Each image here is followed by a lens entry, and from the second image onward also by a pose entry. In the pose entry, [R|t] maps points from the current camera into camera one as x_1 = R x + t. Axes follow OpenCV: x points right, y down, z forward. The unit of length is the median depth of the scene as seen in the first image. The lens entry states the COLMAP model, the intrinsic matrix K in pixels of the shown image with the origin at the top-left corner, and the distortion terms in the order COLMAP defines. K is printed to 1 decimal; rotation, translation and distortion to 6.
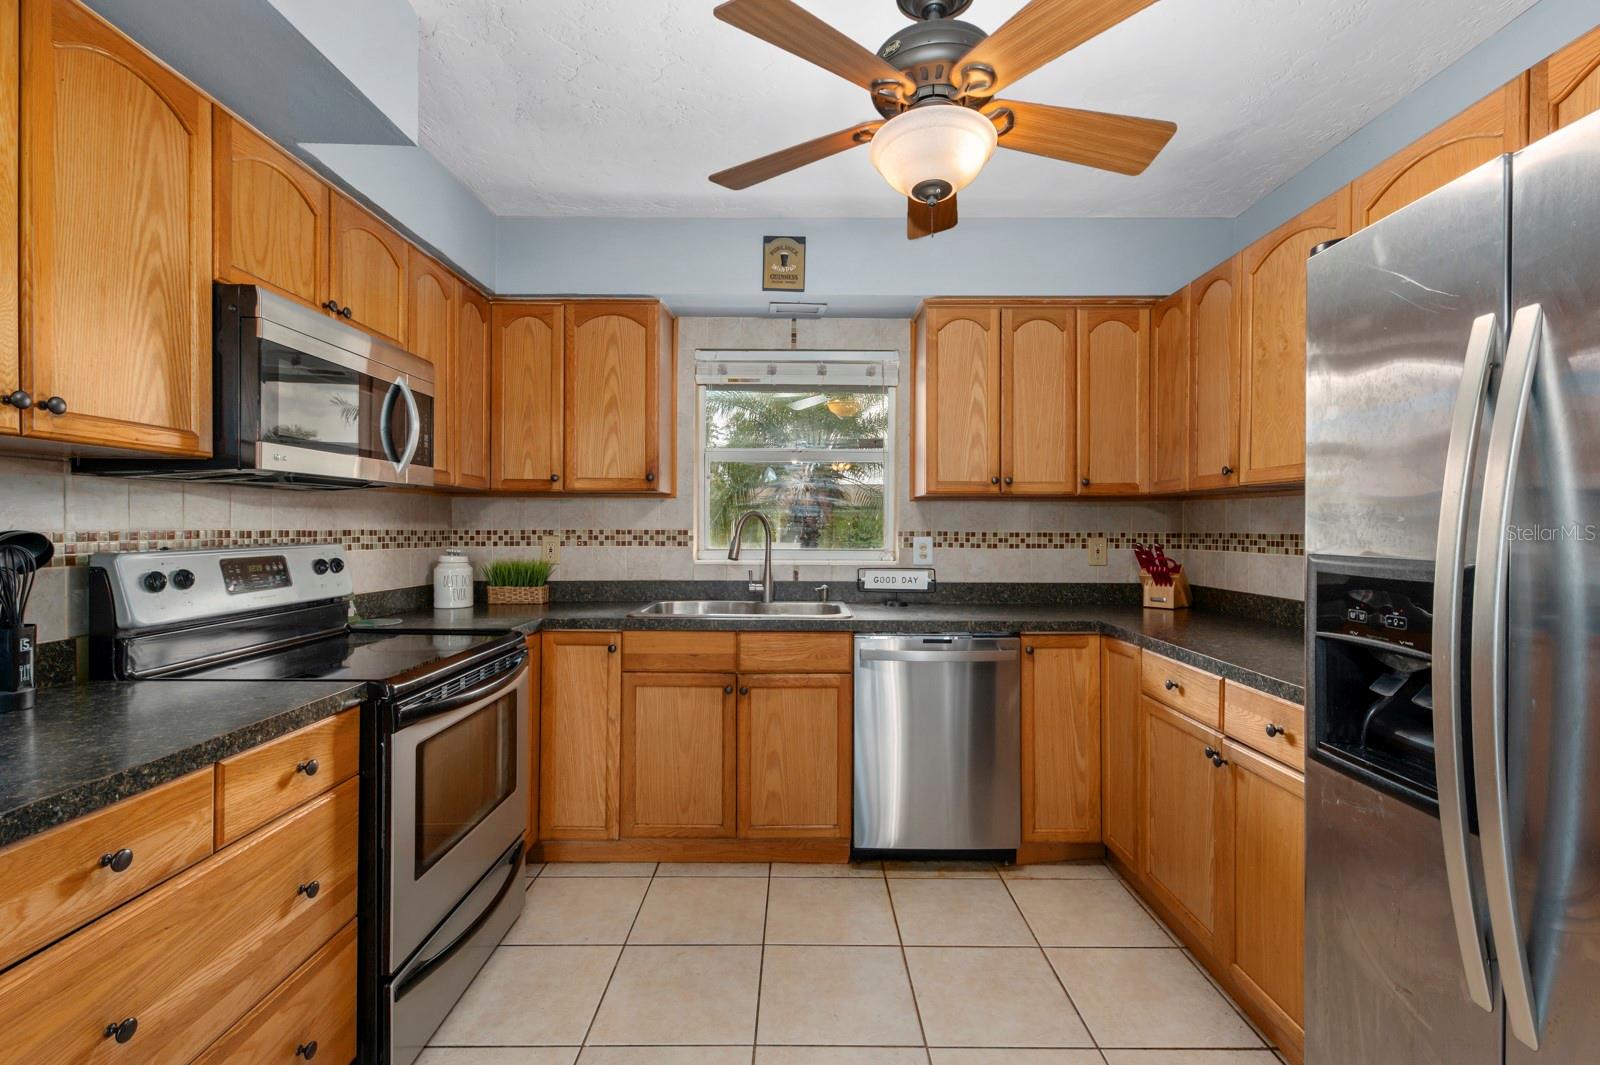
lens RADIAL K [[715.6, 0, 800.8], [0, 715.6, 529.4], [0, 0, 1]] dist [0.008868, -0.003635]
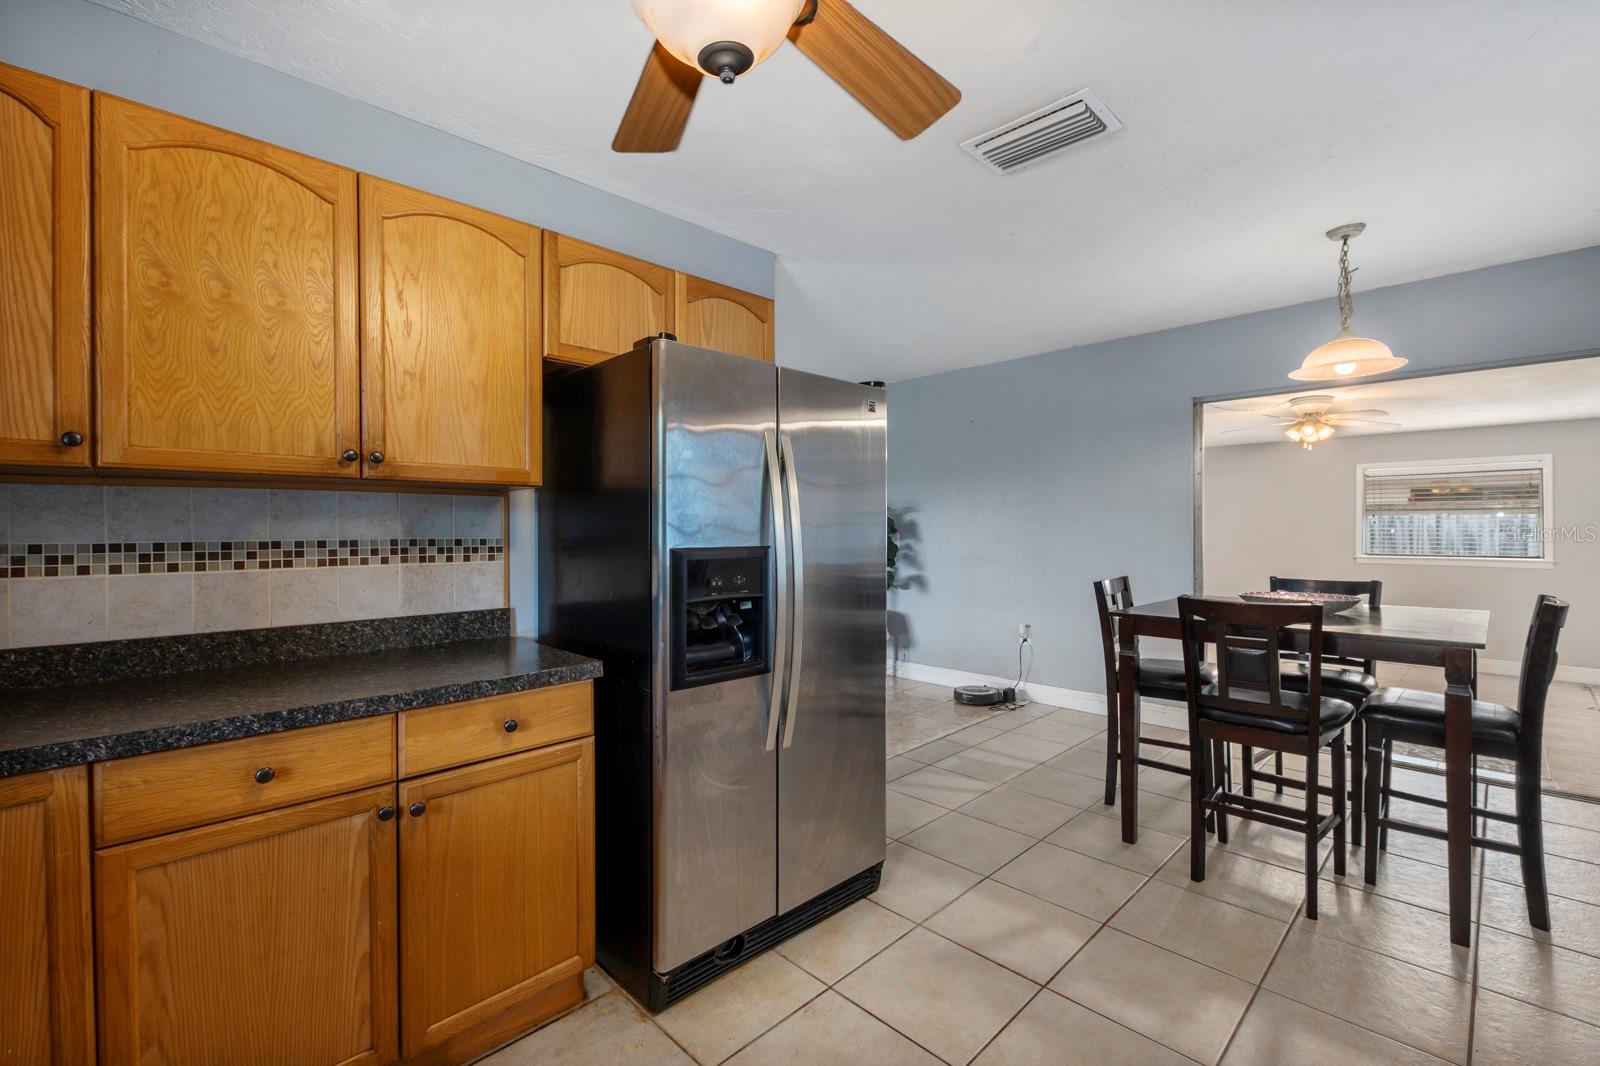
lens RADIAL K [[687.7, 0, 808.2], [0, 687.7, 533.4], [0, 0, 1]] dist [0.004592, -0.000375]
pose [[-0.697892, -0.004978, 0.716186, -0.224416], [0.006673, 0.999887, 0.013452, -0.006368], [-0.716172, 0.014167, -0.697780, 0.860889]]
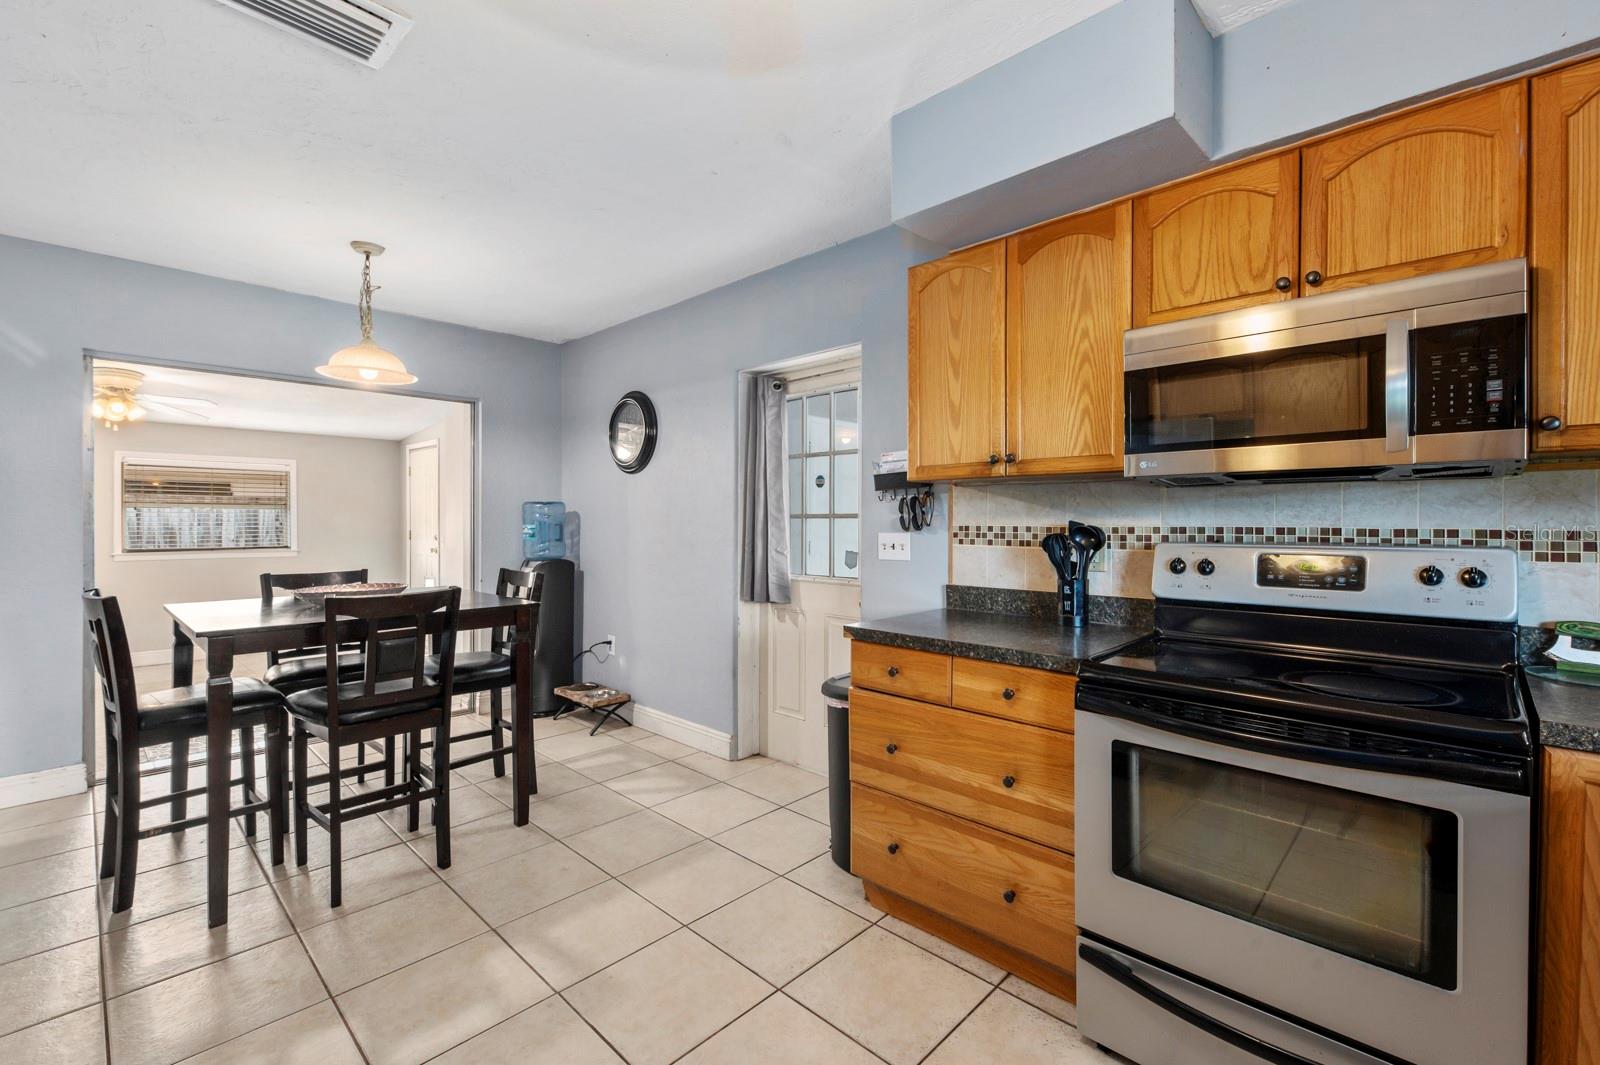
lens RADIAL K [[687.7, 0, 800.3], [0, 687.7, 521.1], [0, 0, 1]] dist [0.004592, -0.000375]
pose [[-0.697996, -0.002548, -0.716097, 0.291148], [-0.007345, 0.999967, 0.003601, -0.004812], [0.716064, 0.007773, -0.697992, 0.846228]]
